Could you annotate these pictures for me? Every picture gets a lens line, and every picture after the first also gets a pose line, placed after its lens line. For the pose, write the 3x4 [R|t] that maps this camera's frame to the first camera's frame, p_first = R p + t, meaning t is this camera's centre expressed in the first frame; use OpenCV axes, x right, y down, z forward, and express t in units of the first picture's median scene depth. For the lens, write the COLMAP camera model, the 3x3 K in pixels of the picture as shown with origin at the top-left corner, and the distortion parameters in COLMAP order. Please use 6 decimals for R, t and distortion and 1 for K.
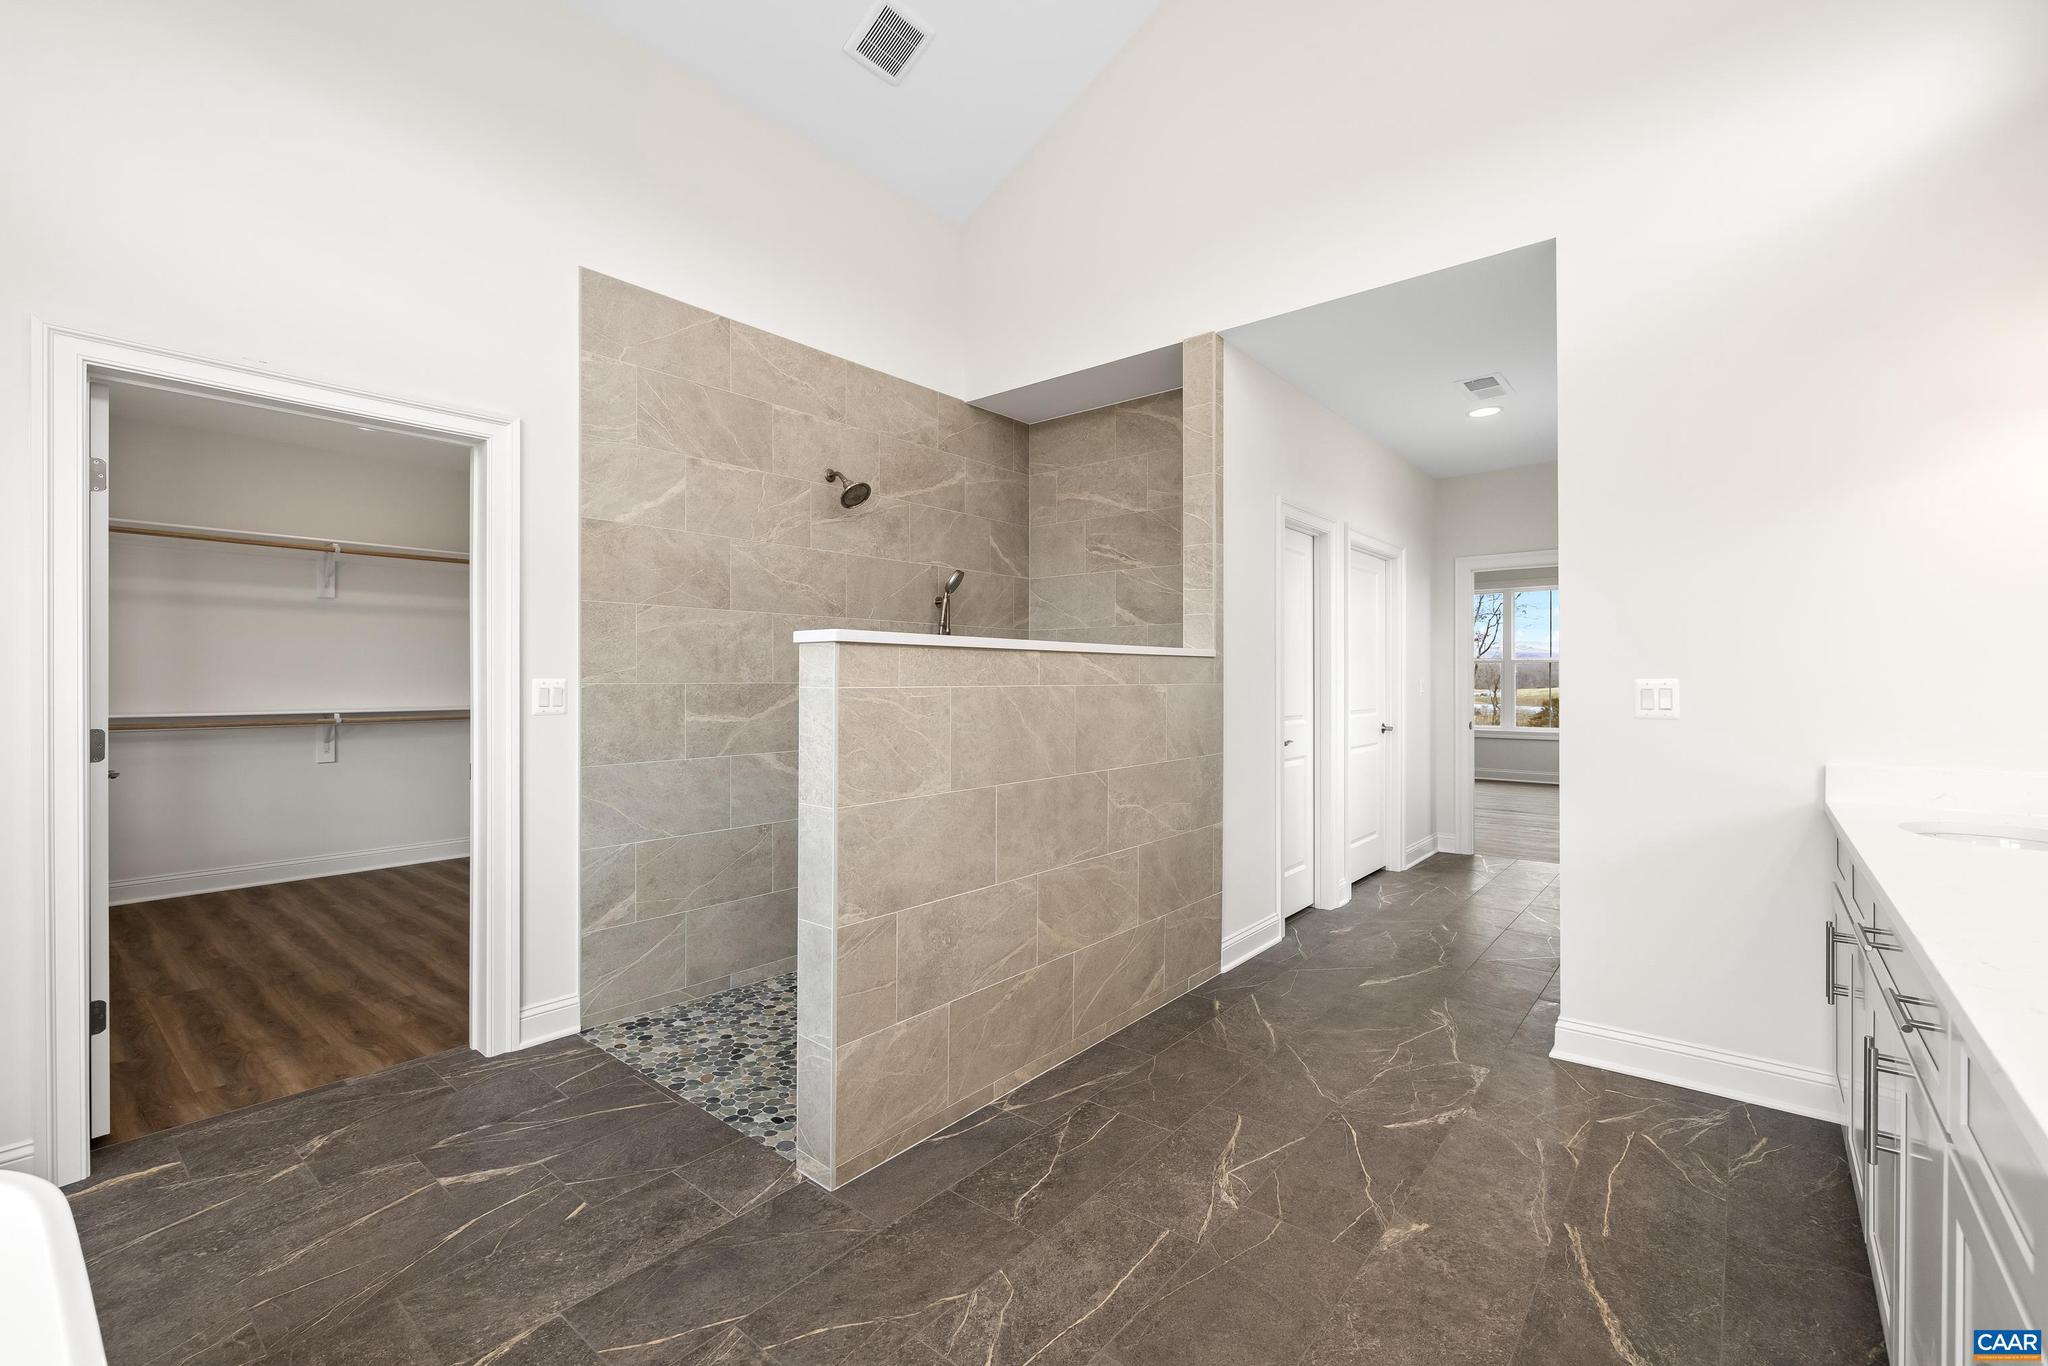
lens RADIAL K [[874.1, 0, 1024.7], [0, 874.1, 674.2], [0, 0, 1]] dist [0.001305, 0.000377]
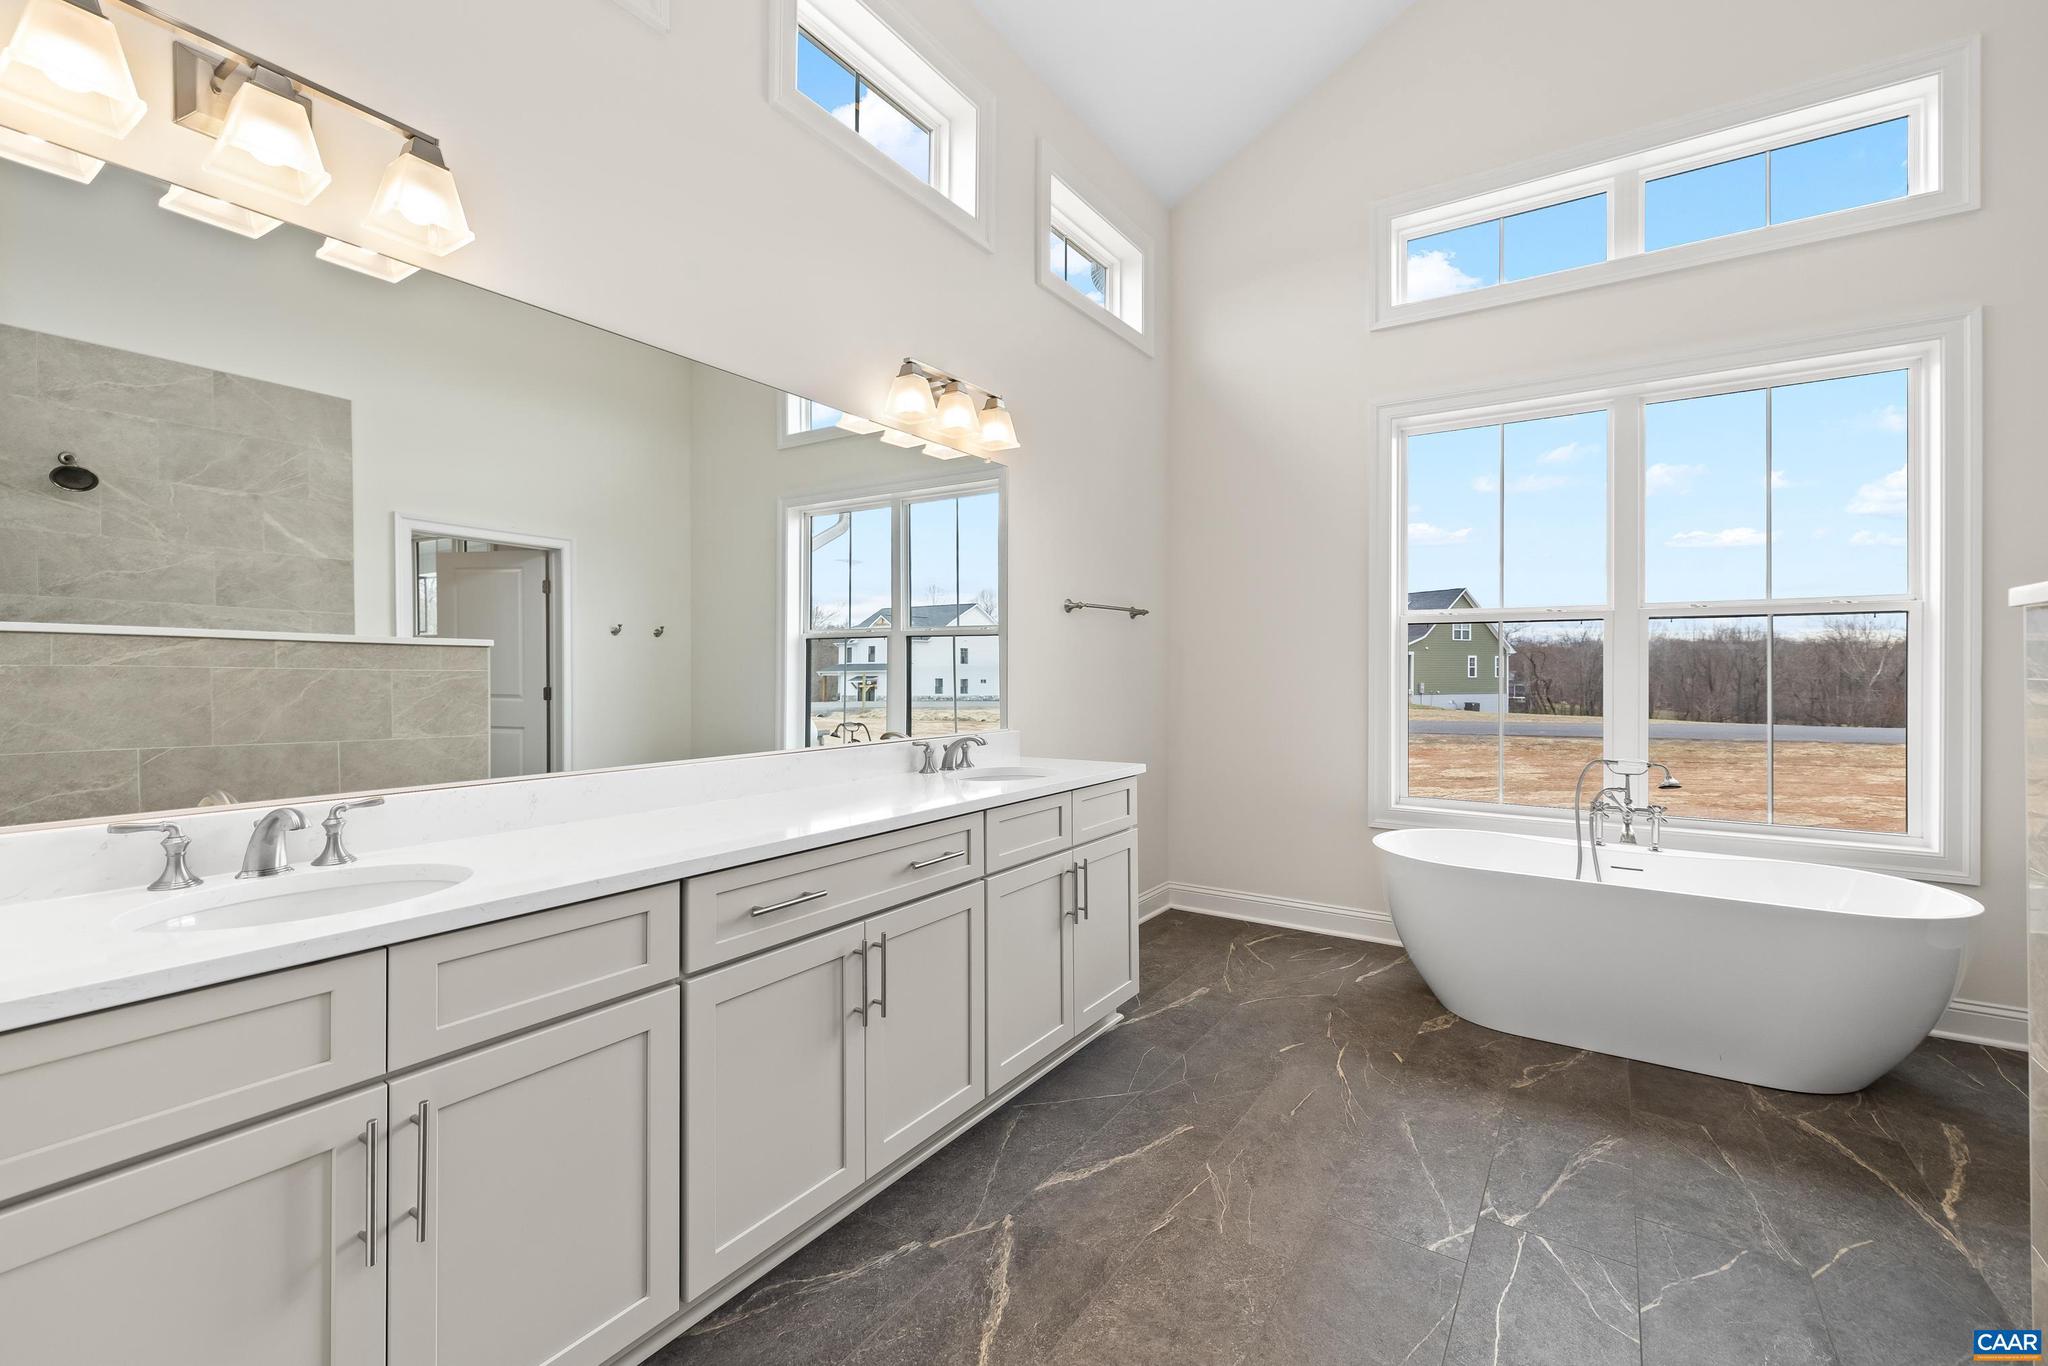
lens RADIAL K [[874.1, 0, 1026.3], [0, 874.1, 666.3], [0, 0, 1]] dist [0.001305, 0.000377]
pose [[-0.994719, -0.006825, -0.102412, 0.506572], [-0.006565, 0.999974, -0.002870, 0.005394], [0.102429, -0.002182, -0.994738, 1.357924]]
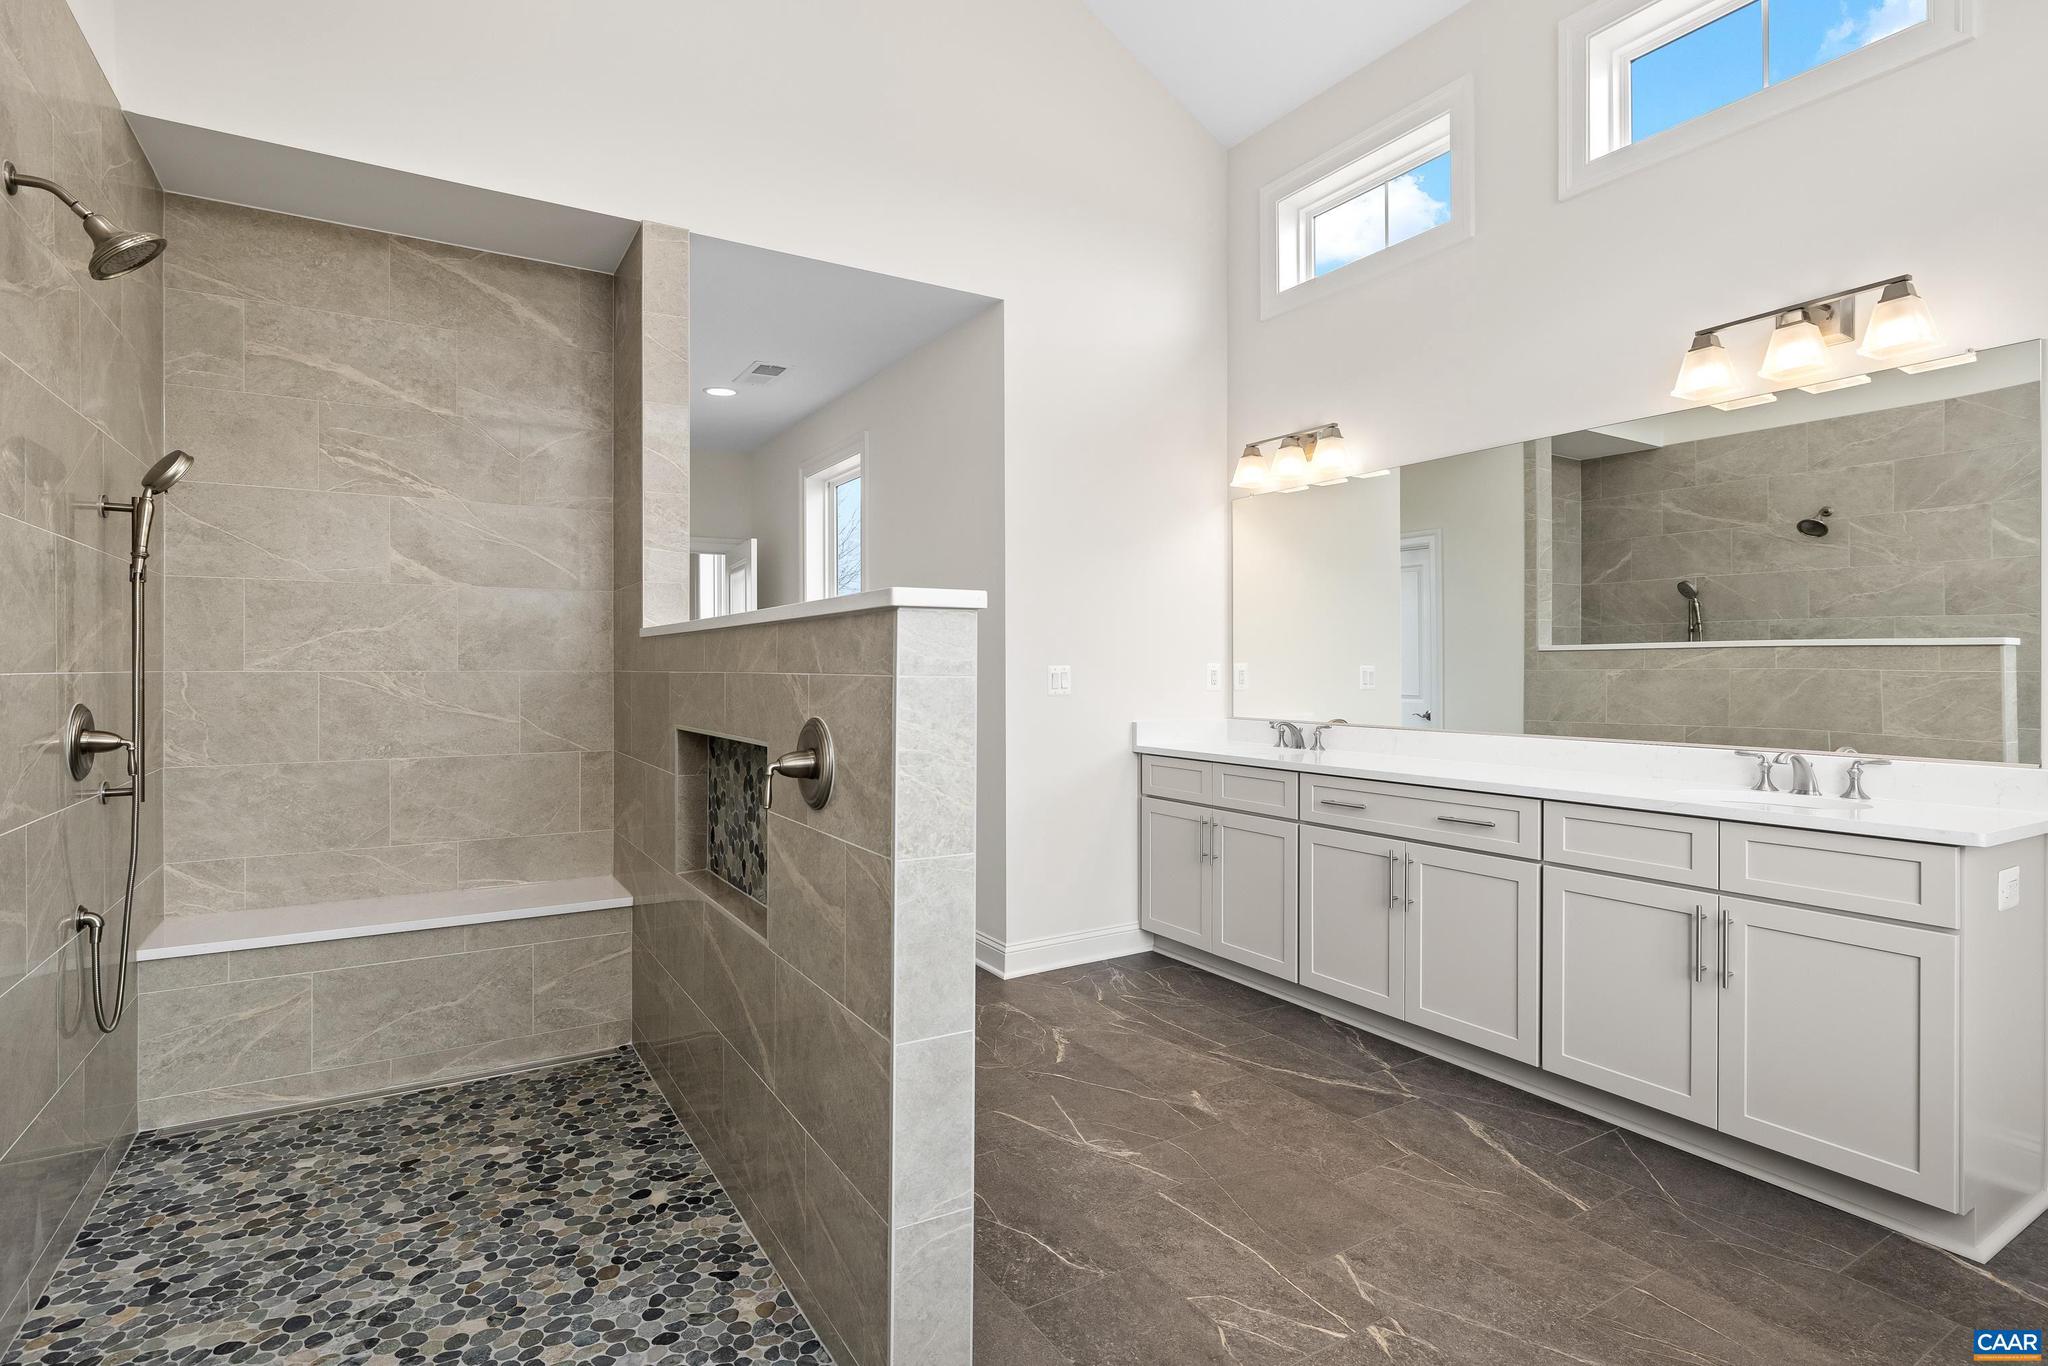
lens RADIAL K [[1014.3, 0, 1018.3], [0, 1014.3, 665.8], [0, 0, 1]] dist [-0.002381, 0.001686]
pose [[0.327787, 0.000943, 0.944751, -0.829157], [-0.003440, 0.999994, 0.000195, 0.006035], [-0.944745, -0.003314, 0.327789, 0.612499]]
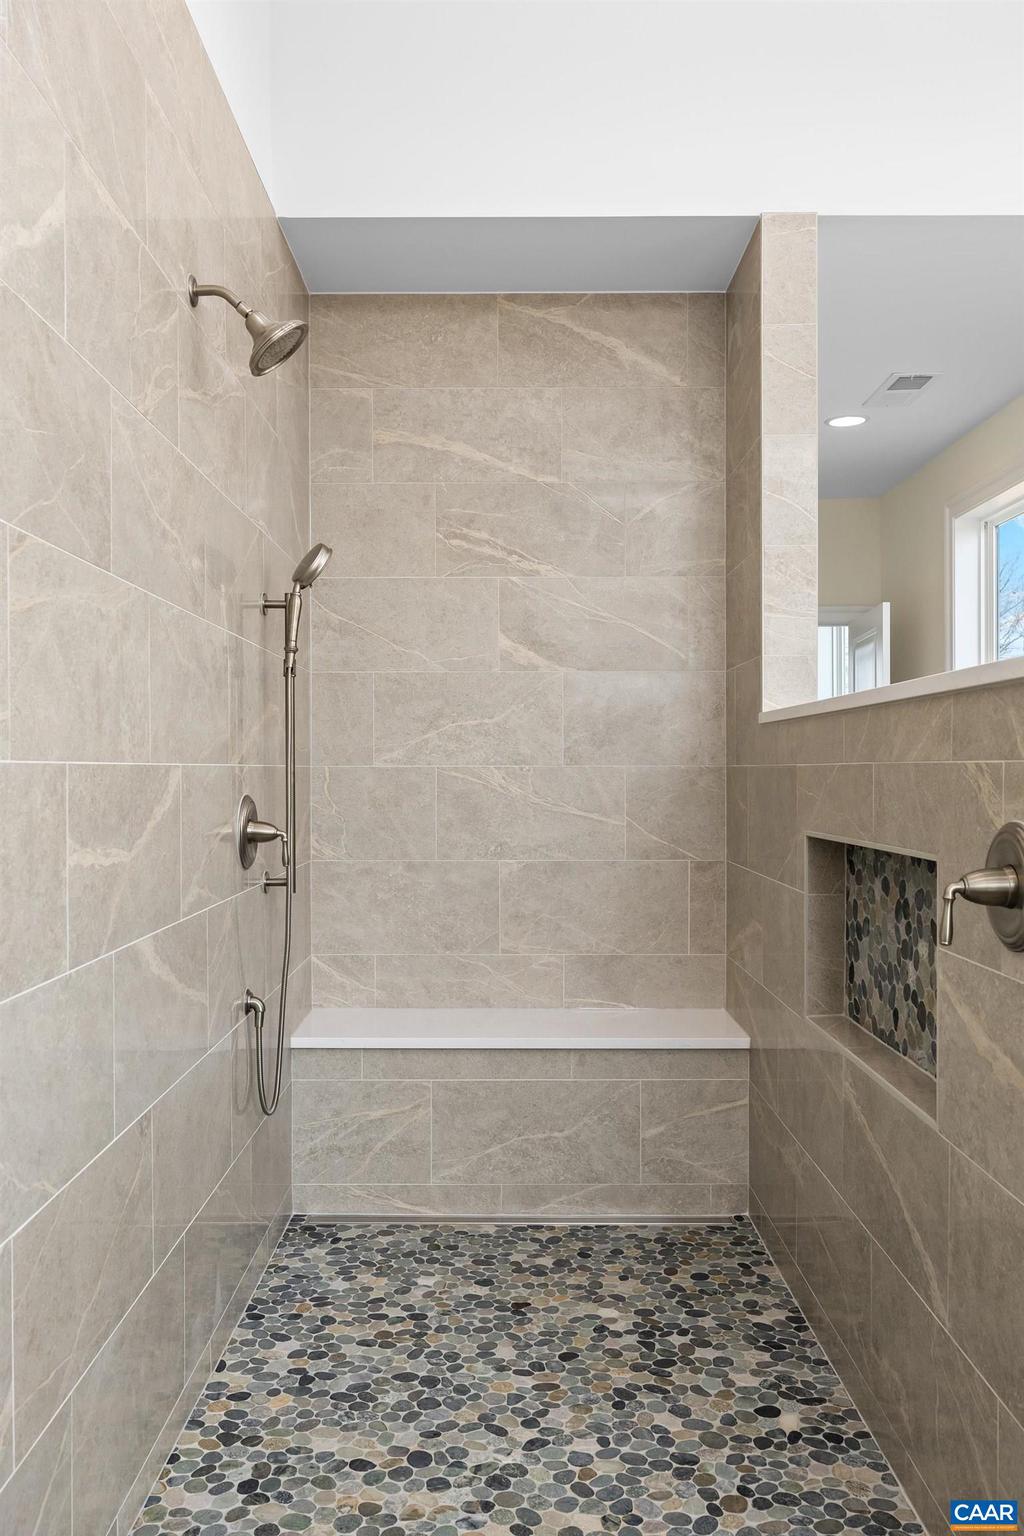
lens RADIAL K [[1219.2, 0, 511.9], [0, 1219.2, 772.6], [0, 0, 1]] dist [0.009380, 0.010914]
pose [[0.767328, -0.003516, 0.641245, -0.782579], [-0.000458, 0.999982, 0.006030, 0.015649], [-0.641254, -0.004921, 0.767313, 0.679741]]
